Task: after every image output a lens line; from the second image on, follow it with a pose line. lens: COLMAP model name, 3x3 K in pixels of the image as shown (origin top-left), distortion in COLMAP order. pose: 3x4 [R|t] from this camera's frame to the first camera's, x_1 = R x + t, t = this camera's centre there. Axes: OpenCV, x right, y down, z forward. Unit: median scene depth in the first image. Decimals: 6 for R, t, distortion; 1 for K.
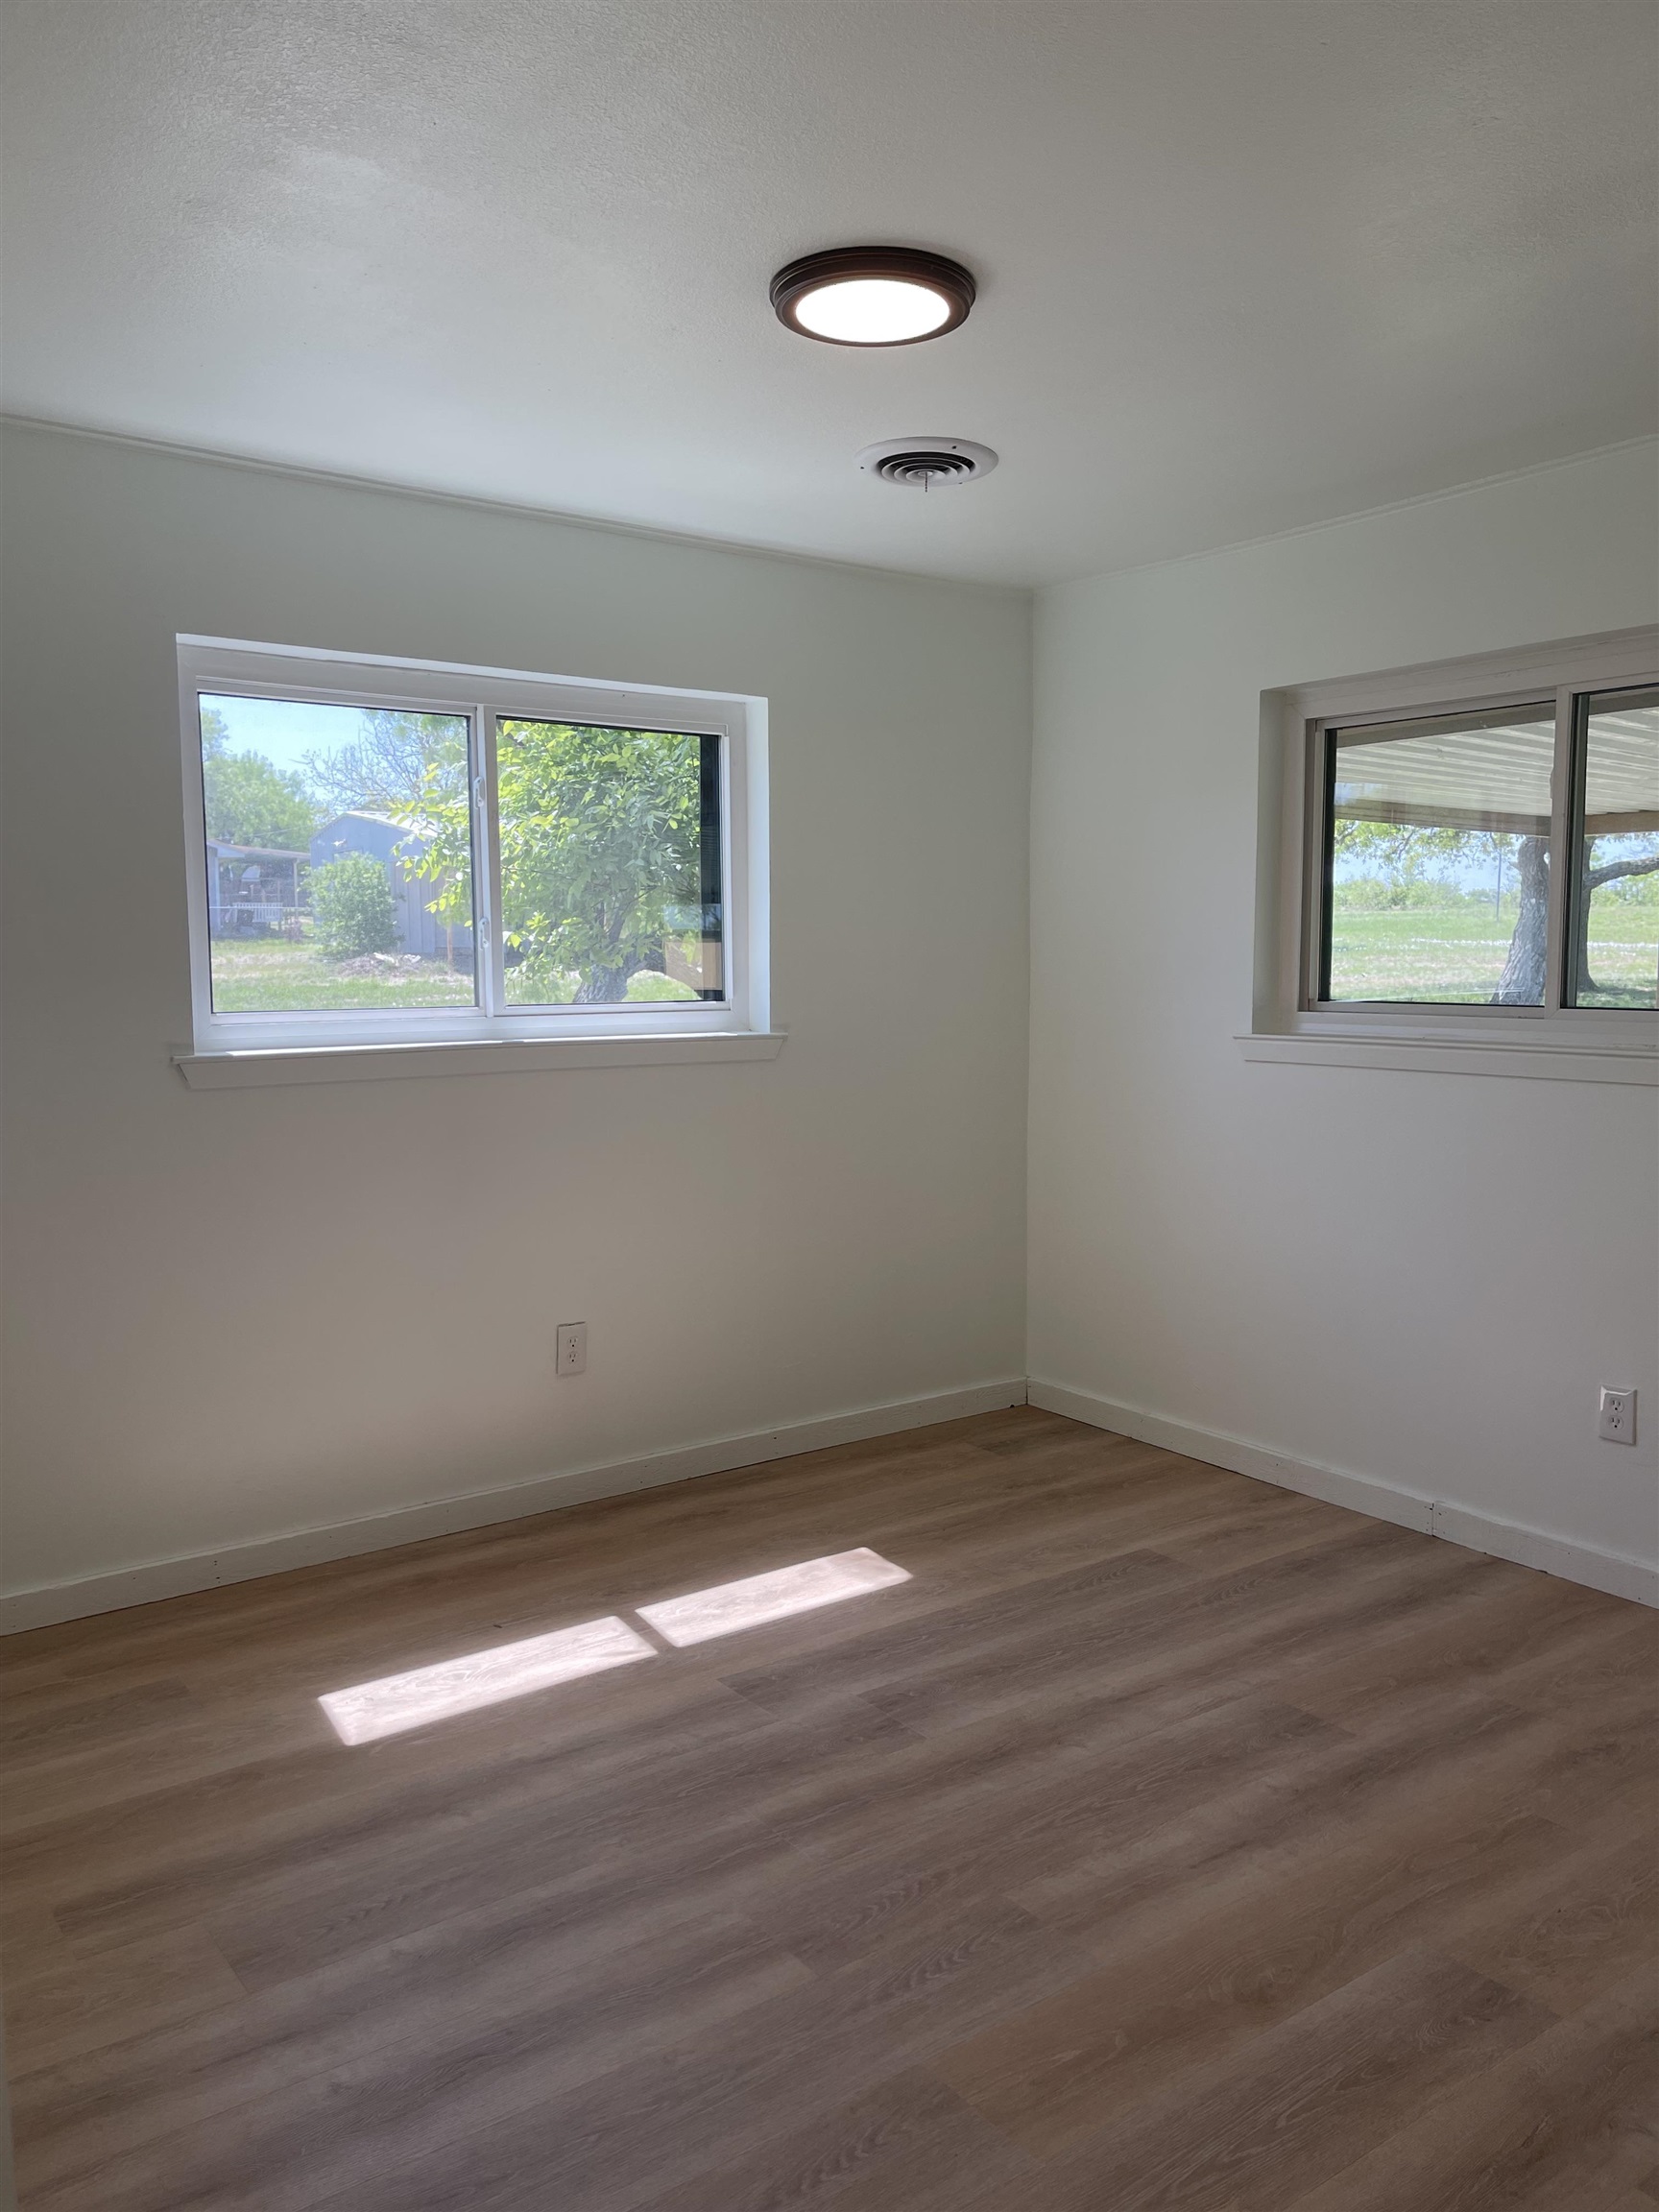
lens RADIAL K [[1661.6, 0, 818.3], [0, 1661.6, 1111.9], [0, 0, 1]] dist [0.064344, -0.086286]
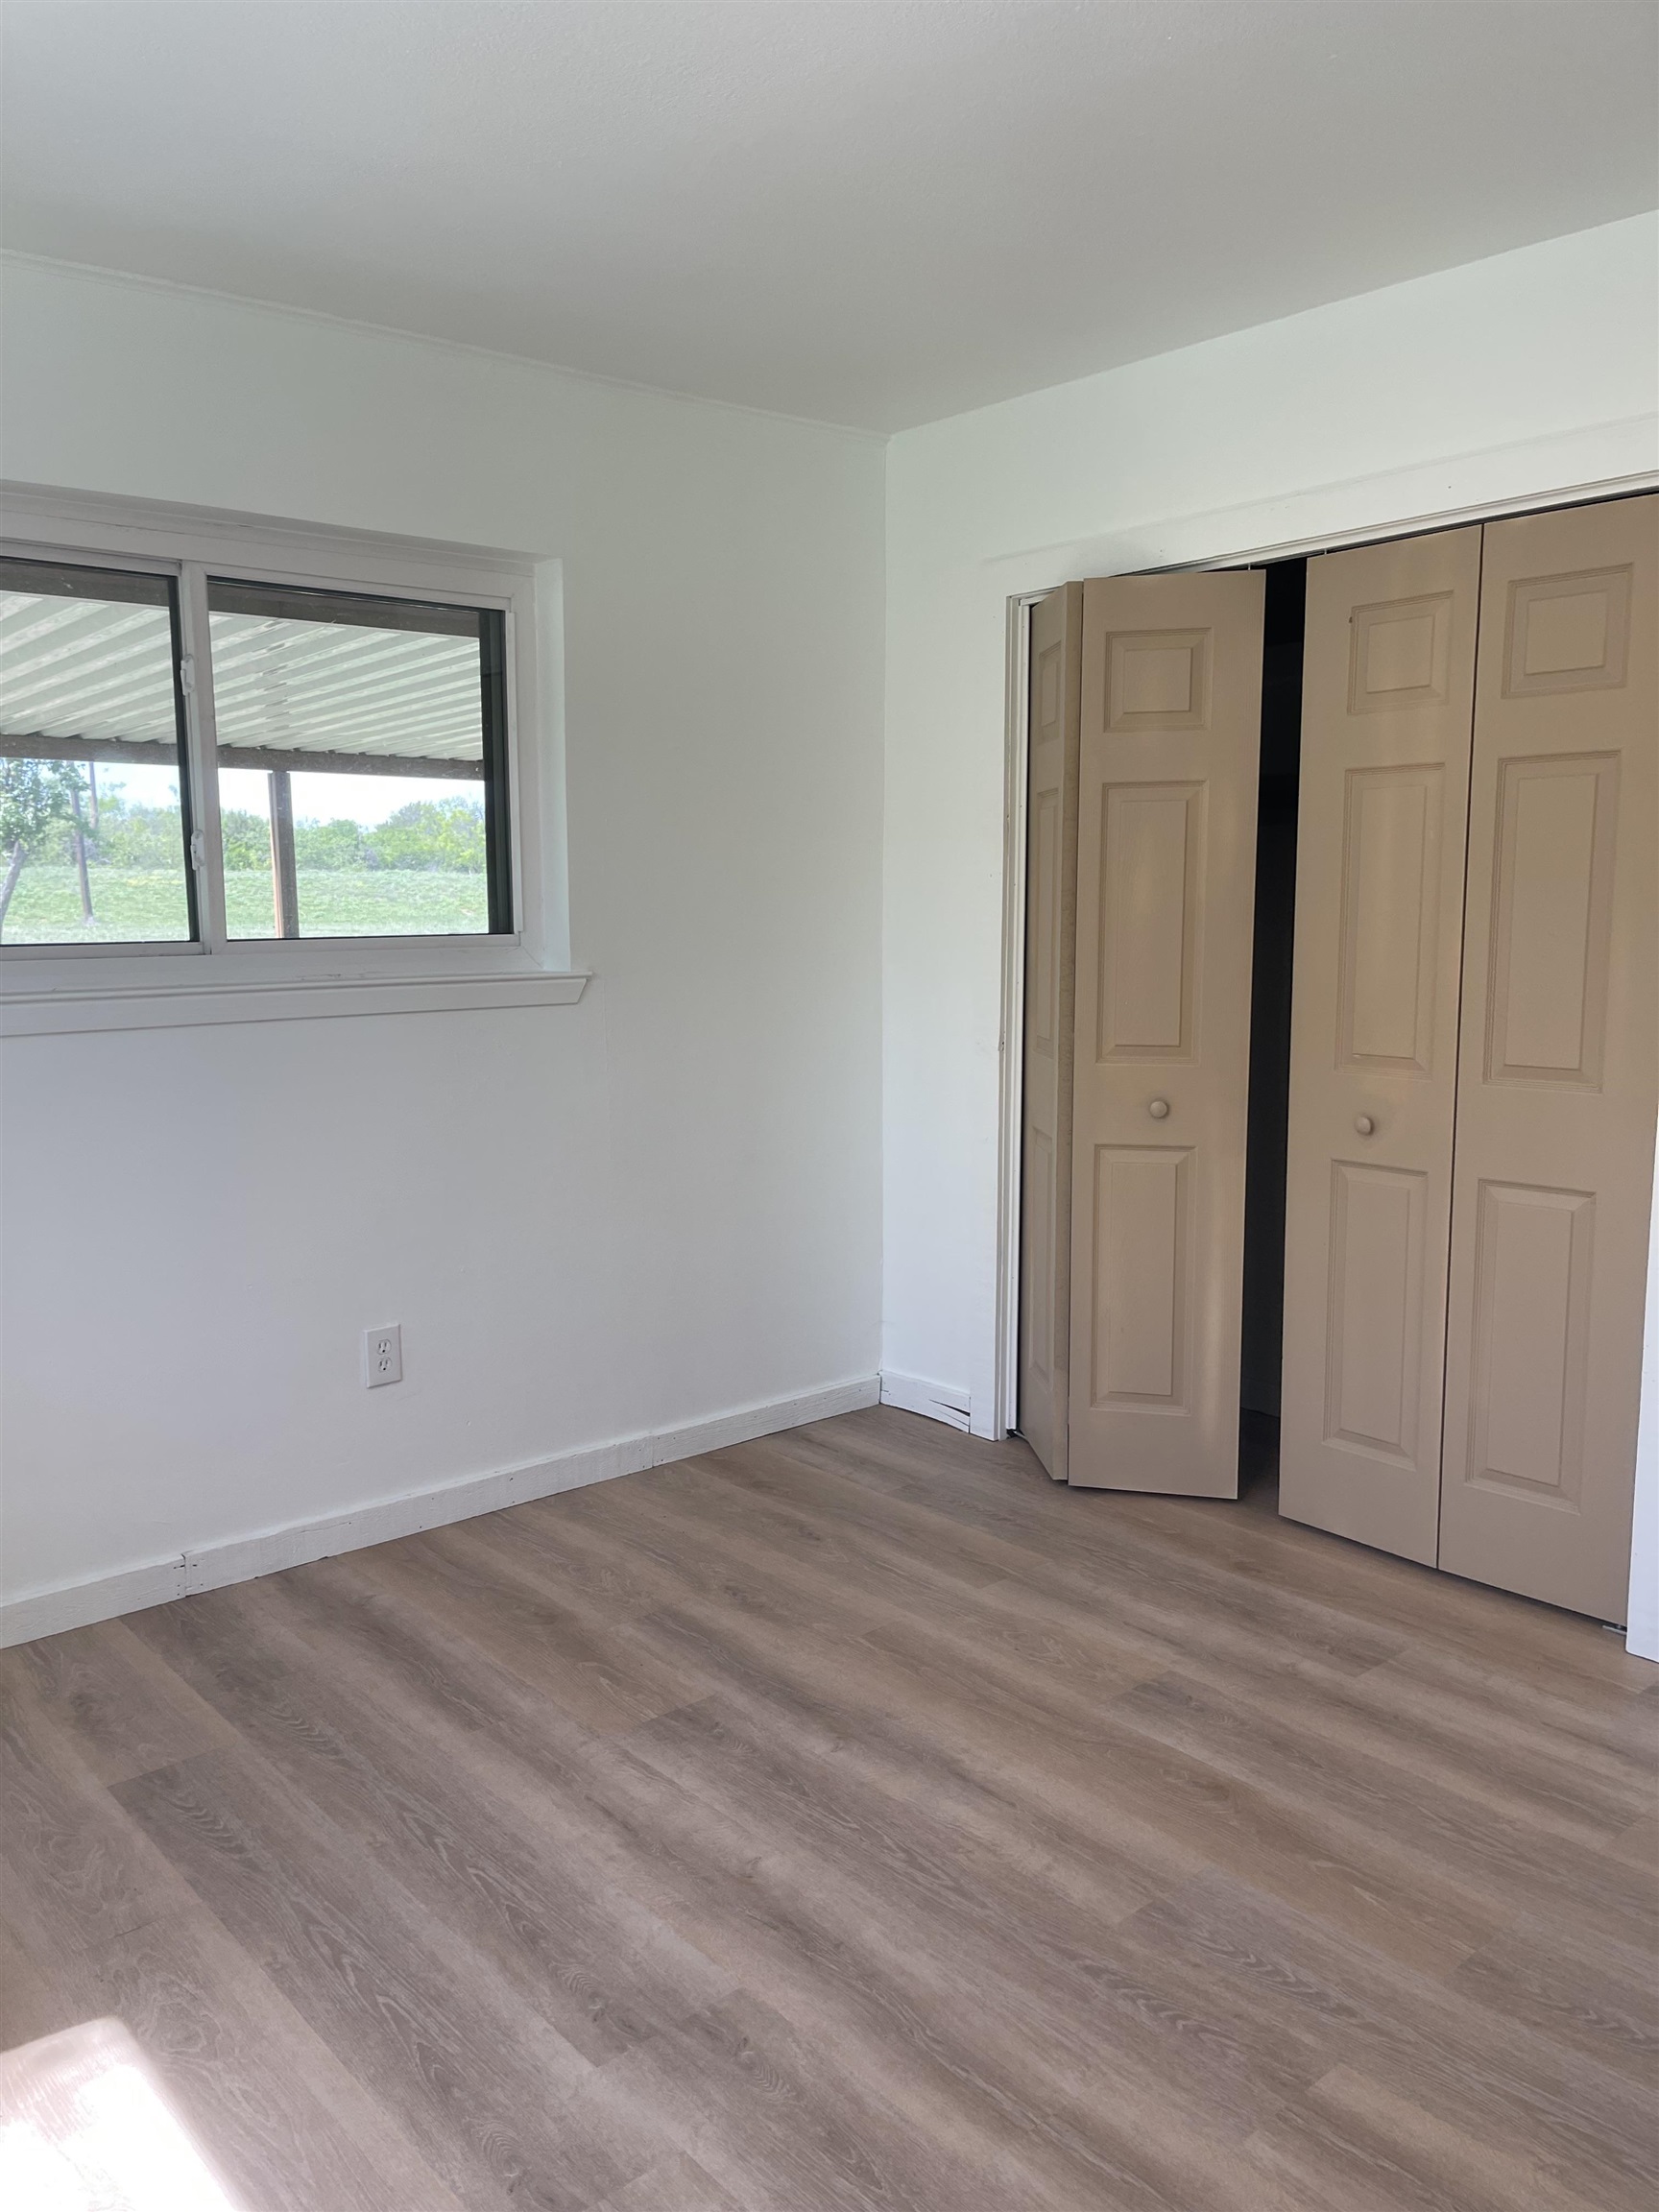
lens RADIAL K [[1661.6, 0, 818.3], [0, 1661.6, 1111.9], [0, 0, 1]] dist [0.064344, -0.086286]
pose [[-0.080923, -0.127670, 0.988510, -0.551534], [0.104490, 0.985211, 0.135798, -0.073159], [-0.991228, 0.114279, -0.066386, 0.920295]]
